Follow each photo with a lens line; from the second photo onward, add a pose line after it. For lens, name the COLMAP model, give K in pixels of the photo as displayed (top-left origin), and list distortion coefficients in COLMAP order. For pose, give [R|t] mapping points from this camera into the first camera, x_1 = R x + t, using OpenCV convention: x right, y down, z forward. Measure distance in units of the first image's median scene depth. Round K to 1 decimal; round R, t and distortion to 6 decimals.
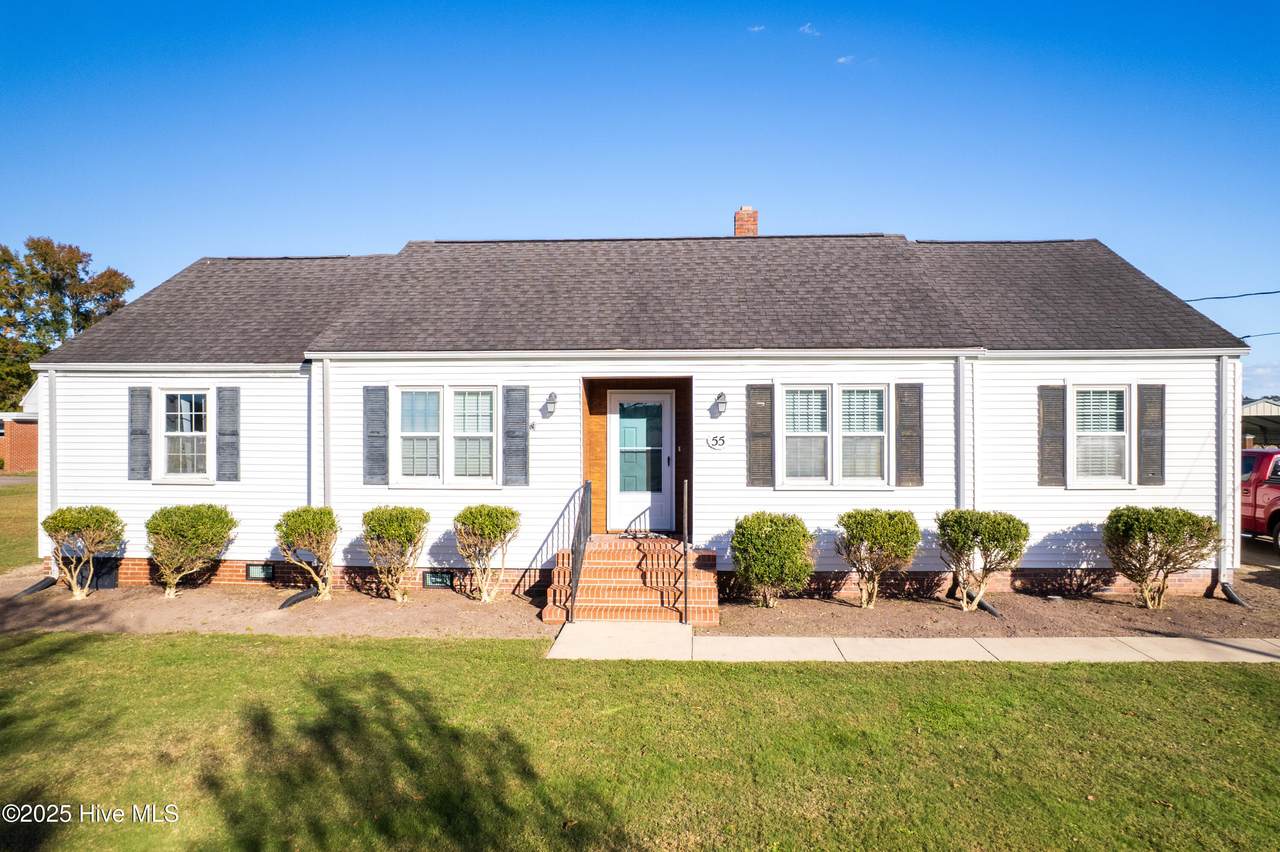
lens RADIAL K [[630.4, 0, 642.0], [0, 630.4, 387.1], [0, 0, 1]] dist [-0.002890, -0.000420]
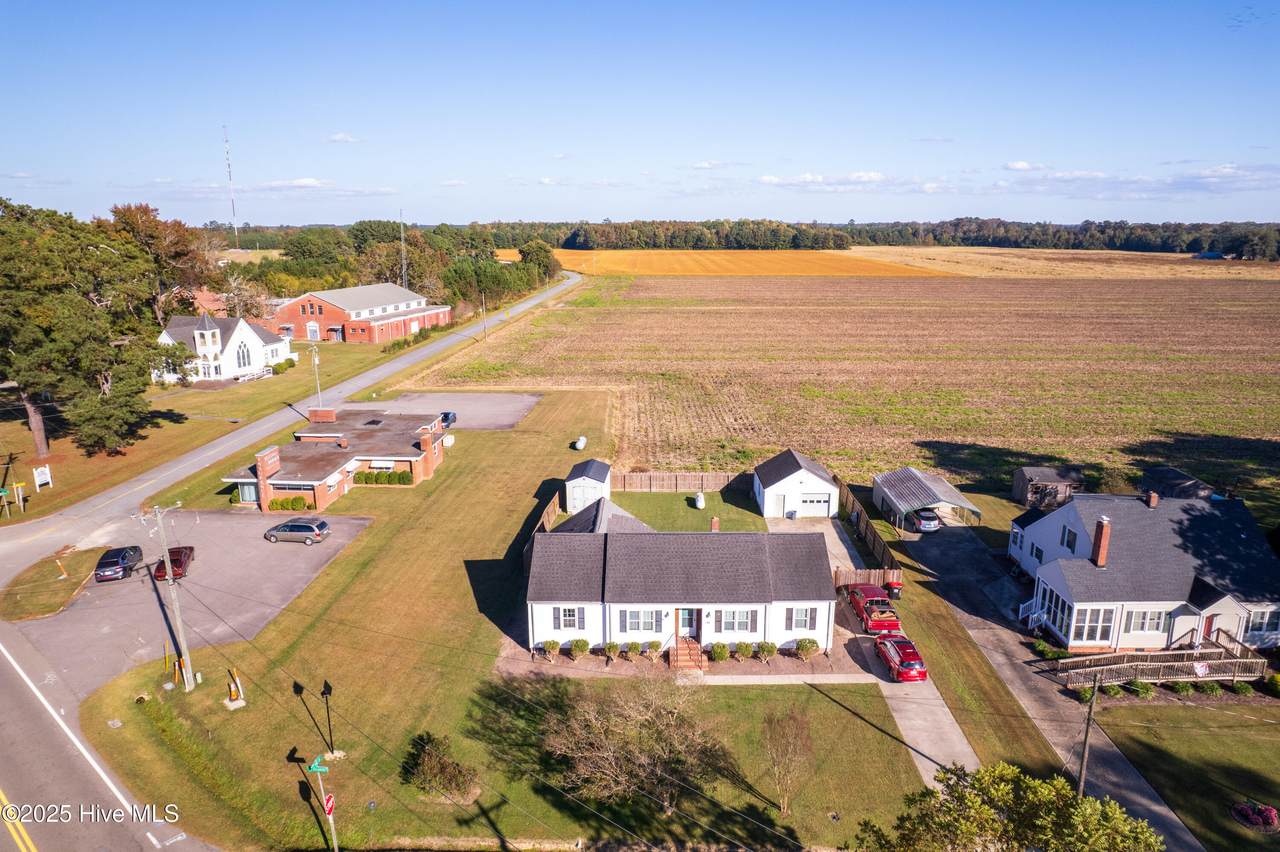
lens RADIAL K [[804.5, 0, 640.0], [0, 804.5, 426.0], [0, 0, 1]] dist [-0.009013, -0.000702]
pose [[0.999301, -0.010586, 0.035852, -0.461071], [0.001722, 0.971083, 0.238737, -2.237948], [-0.037343, -0.238509, 0.970422, -3.496206]]
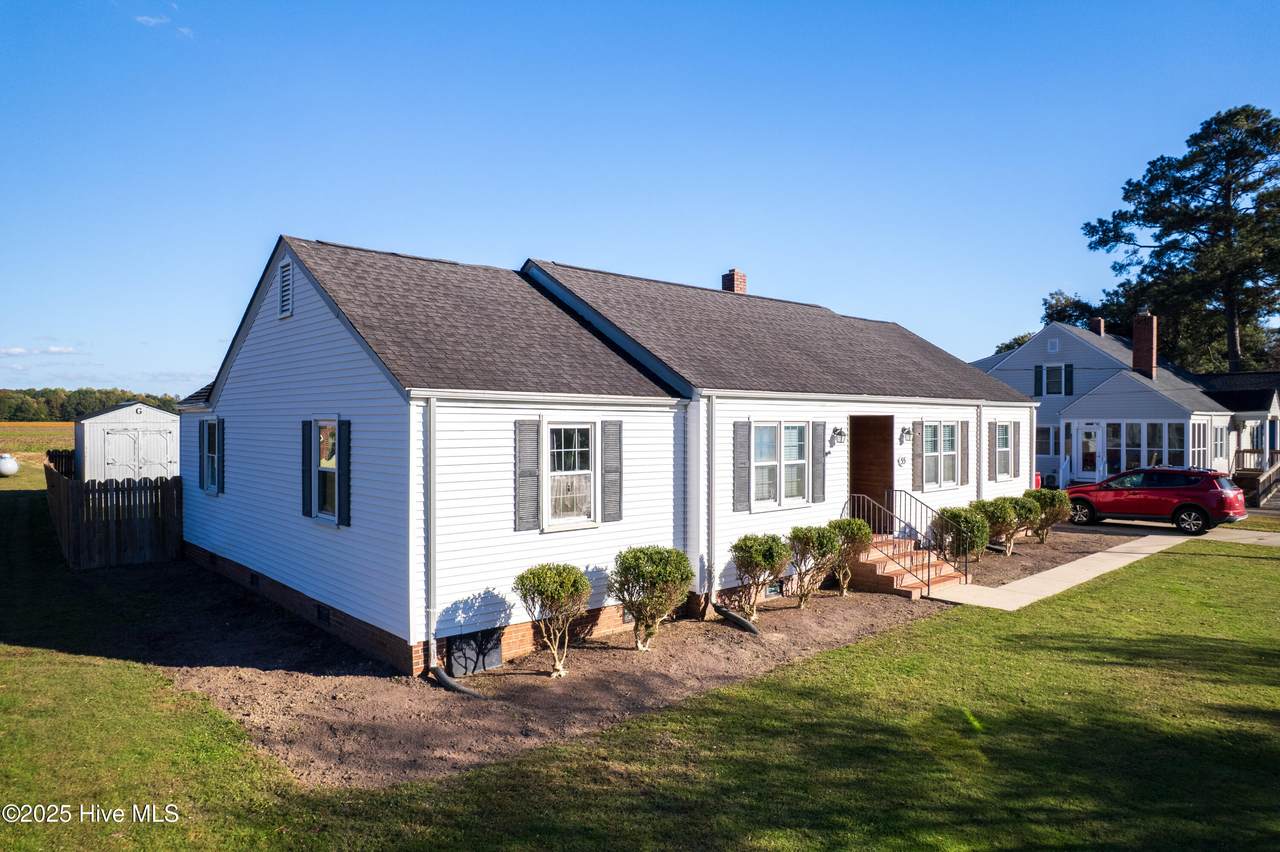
lens RADIAL K [[804.5, 0, 640.0], [0, 804.5, 426.0], [0, 0, 1]] dist [-0.009013, -0.000702]
pose [[0.706454, 0.001668, 0.707757, -1.470834], [-0.002296, 0.999997, -0.000064, 0.007529], [-0.707755, -0.001580, 0.706456, 0.126392]]
